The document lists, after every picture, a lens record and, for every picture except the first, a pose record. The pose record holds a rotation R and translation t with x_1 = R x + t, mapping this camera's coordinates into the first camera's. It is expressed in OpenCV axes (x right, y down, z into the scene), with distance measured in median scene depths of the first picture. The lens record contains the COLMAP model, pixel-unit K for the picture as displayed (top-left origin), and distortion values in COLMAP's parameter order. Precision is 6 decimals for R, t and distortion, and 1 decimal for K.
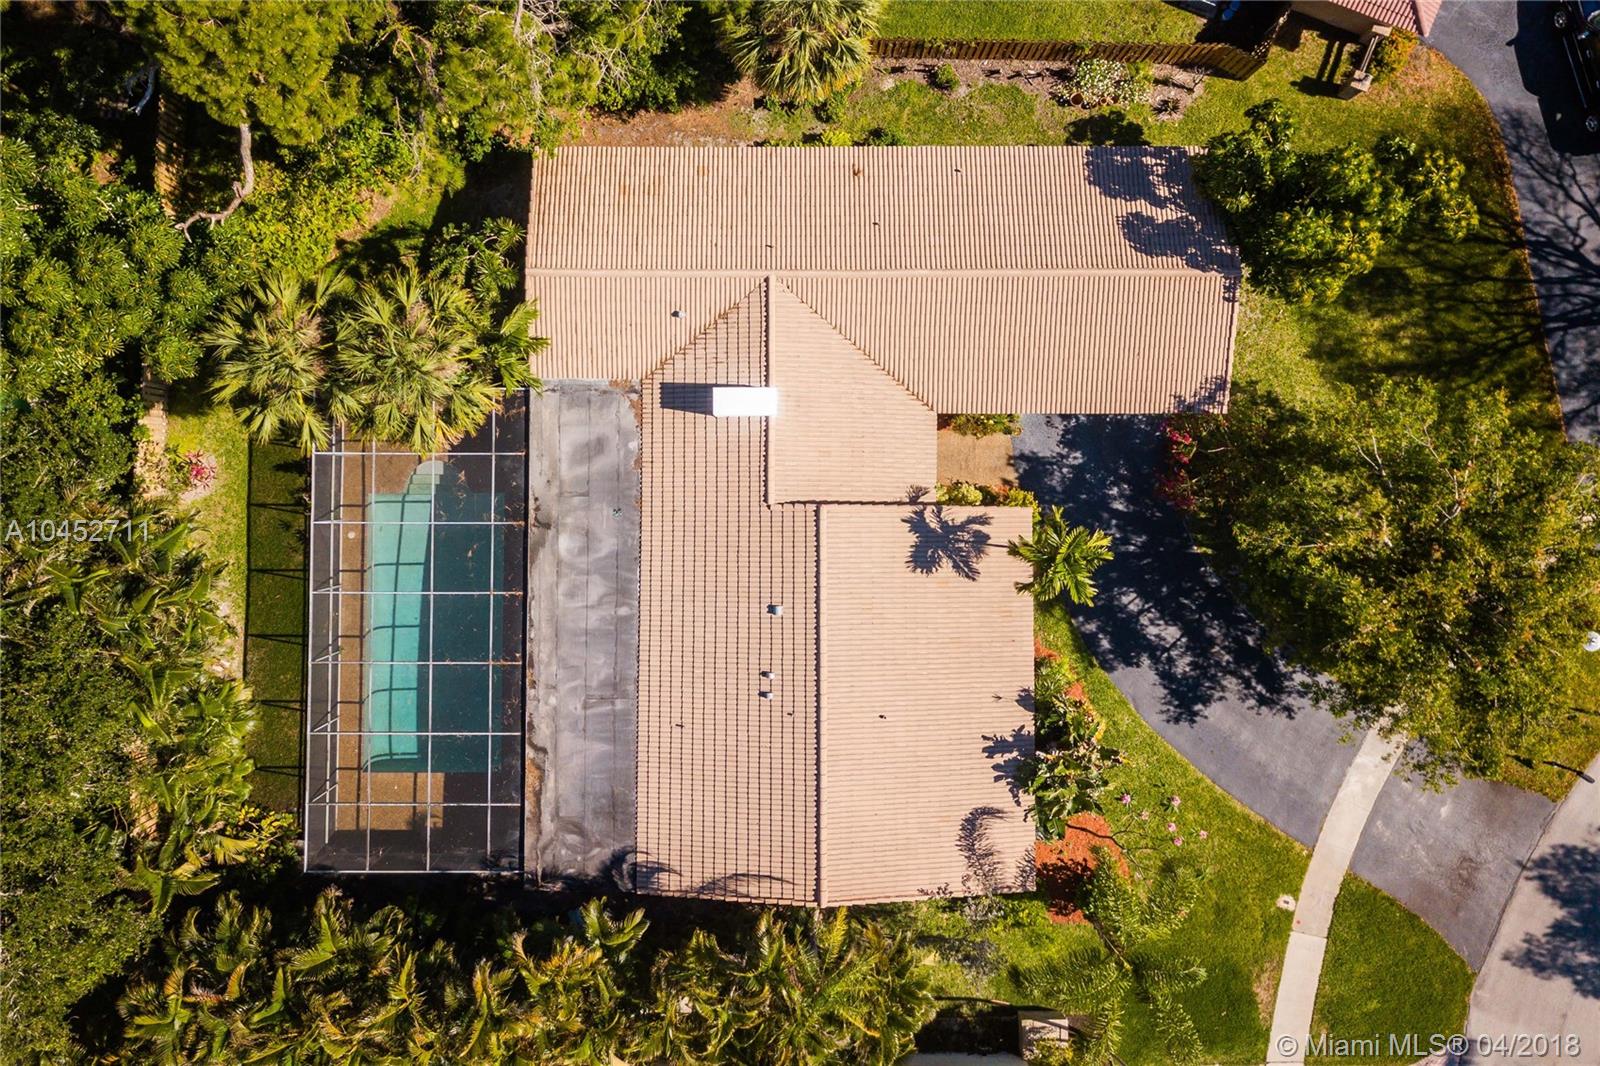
lens RADIAL K [[1419.6, 0, 799.1], [0, 1419.6, 453.0], [0, 0, 1]] dist [0.021957, 0.012151]
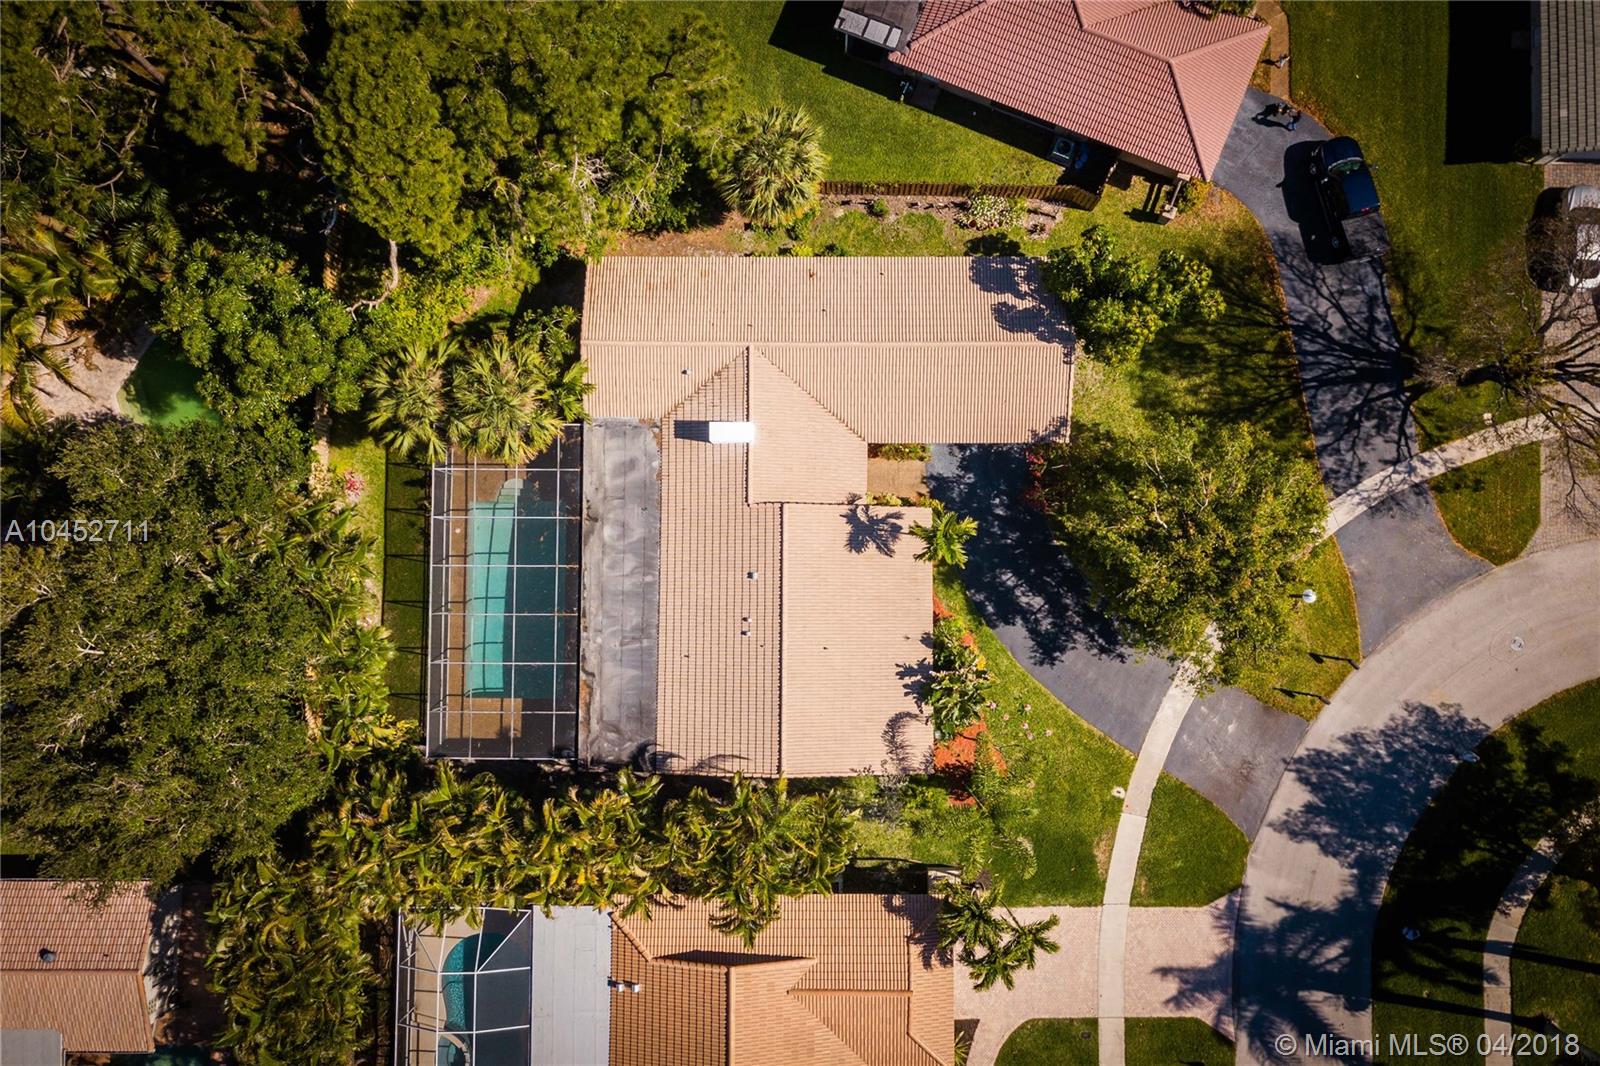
lens RADIAL K [[1338.4, 0, 841.4], [0, 1338.4, 536.9], [0, 0, 1]] dist [0.064748, -0.206501]
pose [[0.999972, 0.002532, -0.007102, 0.081822], [-0.002606, 0.999941, -0.010534, 0.082846], [0.007075, 0.010552, 0.999919, -0.357986]]
